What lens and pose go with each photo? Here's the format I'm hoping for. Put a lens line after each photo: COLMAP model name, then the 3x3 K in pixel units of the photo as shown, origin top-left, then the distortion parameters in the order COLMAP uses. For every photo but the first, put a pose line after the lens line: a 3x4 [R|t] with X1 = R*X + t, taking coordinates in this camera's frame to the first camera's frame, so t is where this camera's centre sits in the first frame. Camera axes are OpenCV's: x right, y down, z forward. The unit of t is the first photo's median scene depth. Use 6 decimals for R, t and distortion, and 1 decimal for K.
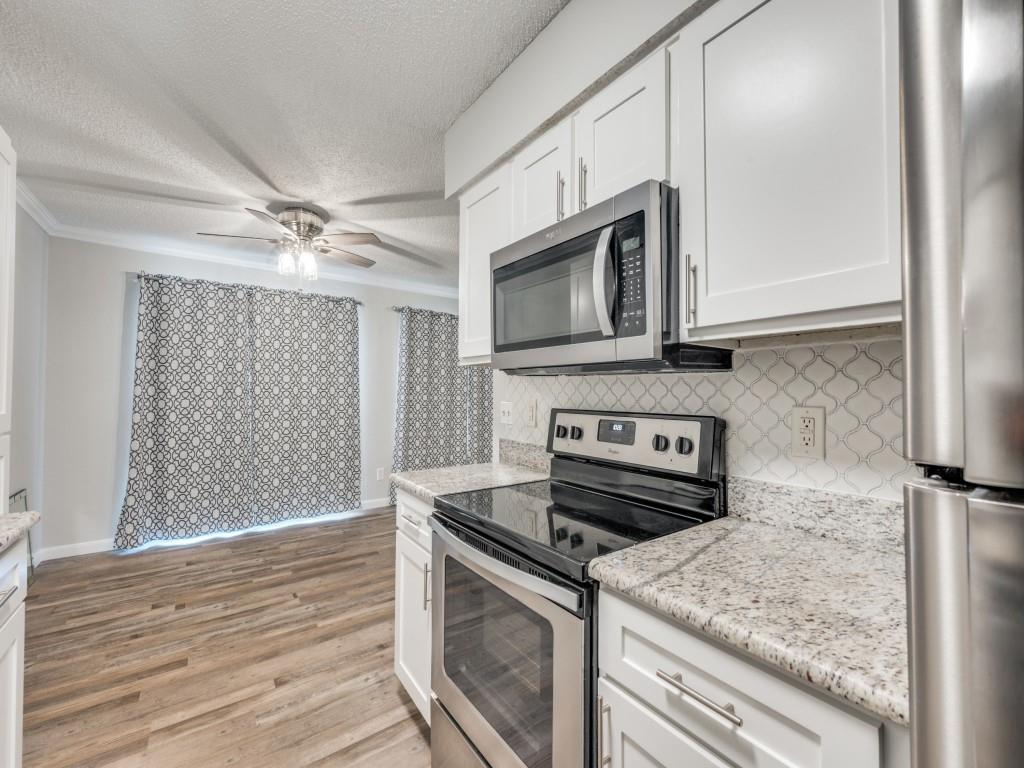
lens RADIAL K [[426.0, 0, 513.0], [0, 426.0, 383.3], [0, 0, 1]] dist [-0.001215, -0.000067]
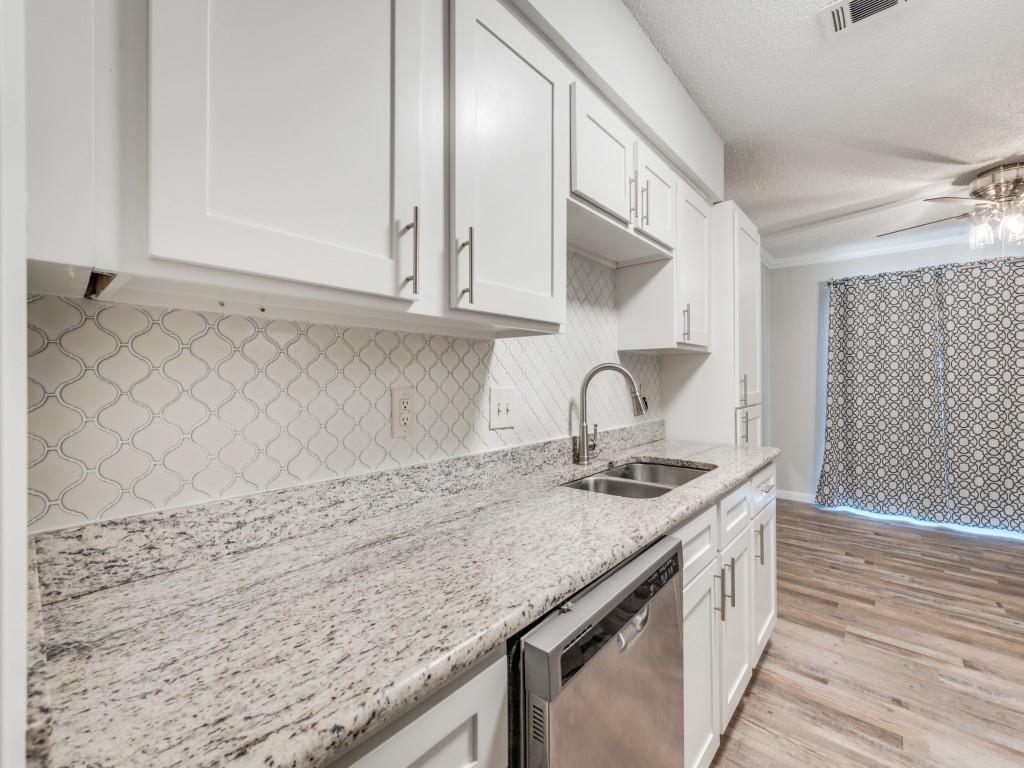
lens RADIAL K [[426.0, 0, 517.7], [0, 426.0, 381.4], [0, 0, 1]] dist [-0.001215, -0.000067]
pose [[0.216175, -0.003464, -0.976348, 0.152402], [0.025558, 0.999671, 0.002112, -0.000181], [0.976020, -0.025410, 0.216193, -0.182054]]
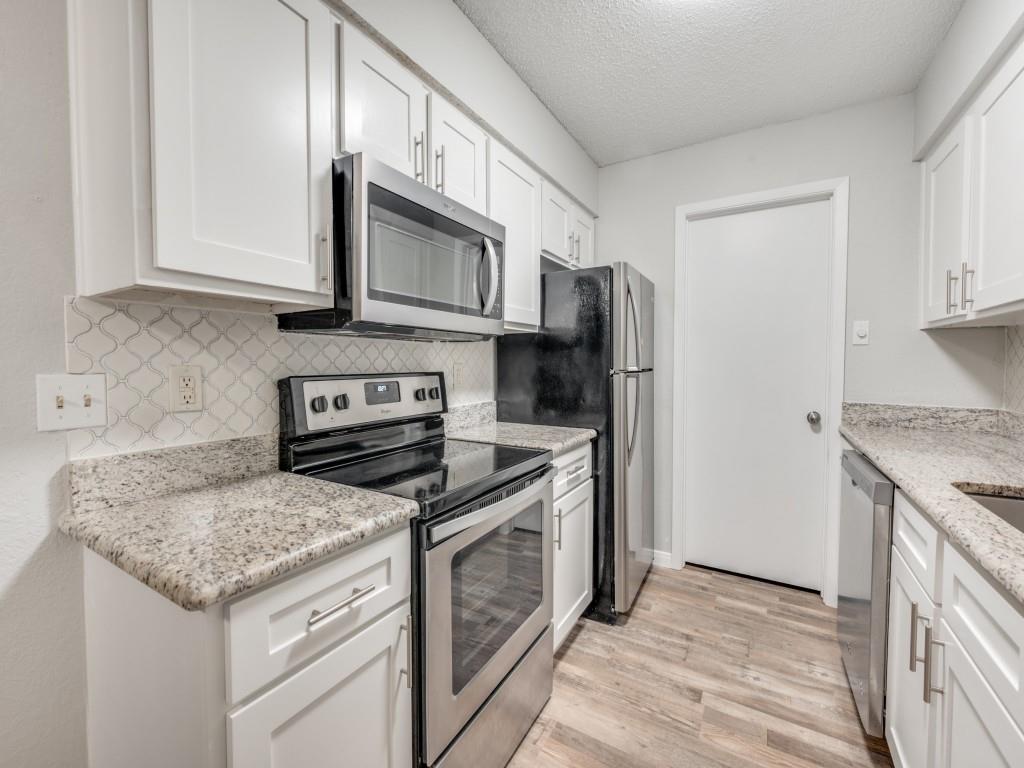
lens RADIAL K [[426.0, 0, 513.8], [0, 426.0, 376.7], [0, 0, 1]] dist [-0.001215, -0.000067]
pose [[-0.393027, -0.036189, 0.918815, -0.482934], [-0.020260, 0.999323, 0.030694, 0.020211], [-0.919304, -0.006552, -0.393494, 0.633120]]
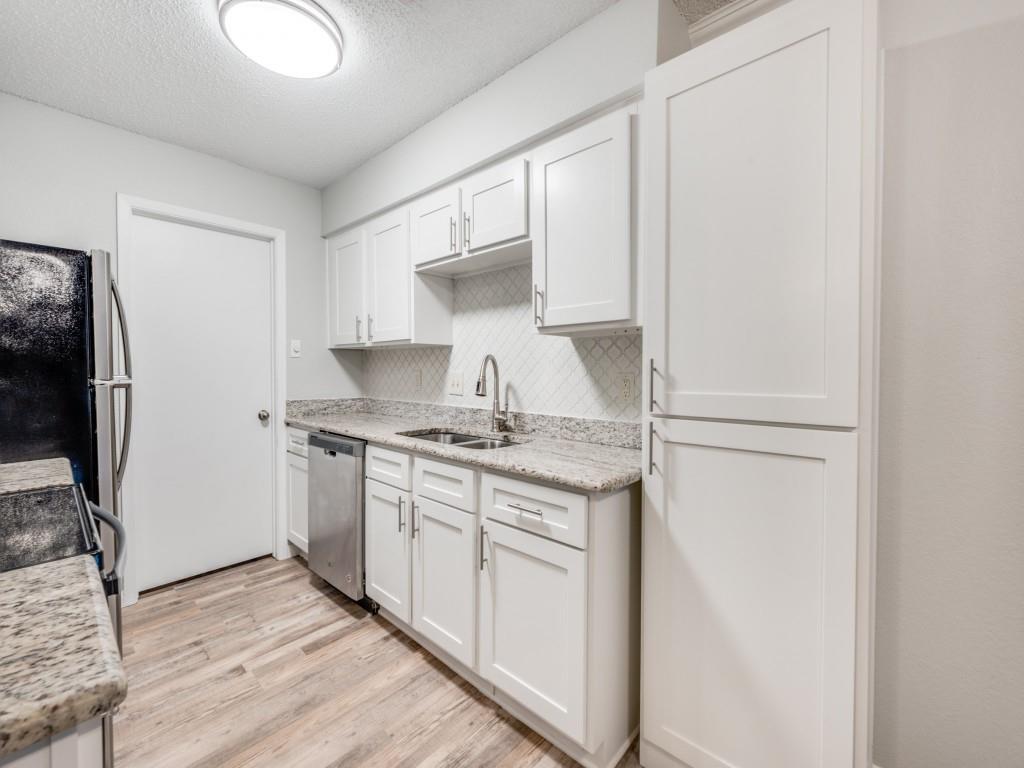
lens RADIAL K [[426.0, 0, 516.0], [0, 426.0, 378.3], [0, 0, 1]] dist [-0.001215, -0.000067]
pose [[-0.978641, -0.004221, -0.205534, -0.327246], [-0.004121, 0.999991, -0.000915, 0.023959], [0.205536, -0.000048, -0.978649, 0.910502]]
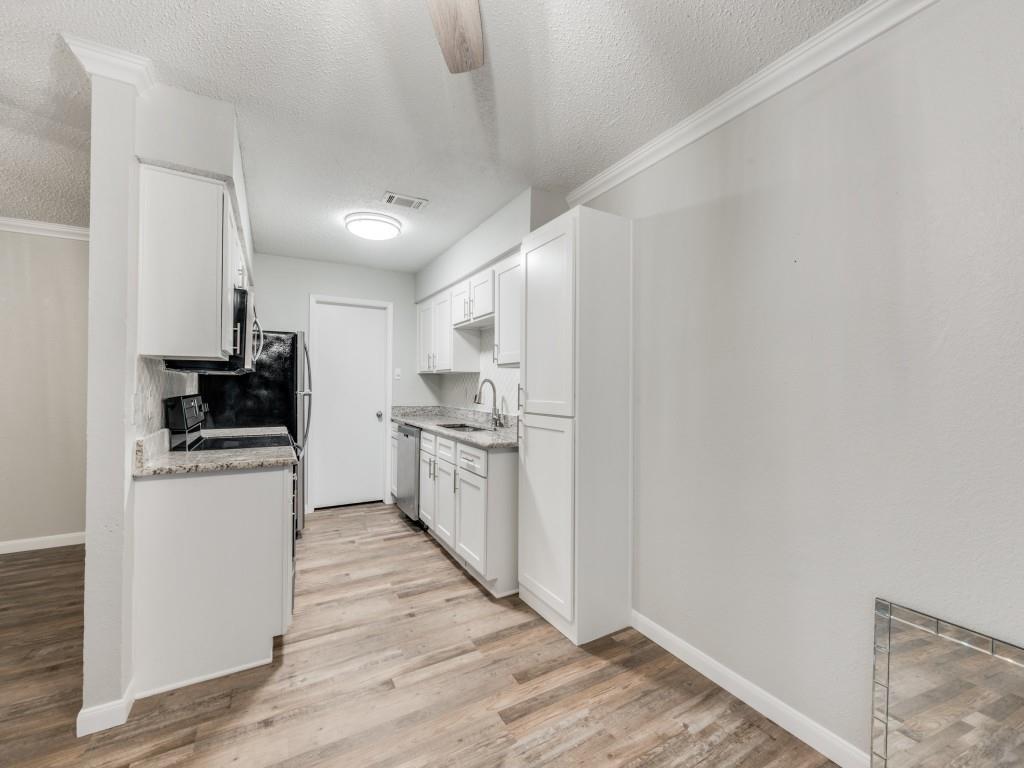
lens RADIAL K [[426.0, 0, 517.5], [0, 426.0, 383.3], [0, 0, 1]] dist [-0.001215, -0.000067]
pose [[-0.994159, -0.013291, 0.107105, -0.689432], [-0.016068, 0.999556, -0.025106, 0.024322], [-0.106723, -0.026681, -0.993931, 1.440277]]
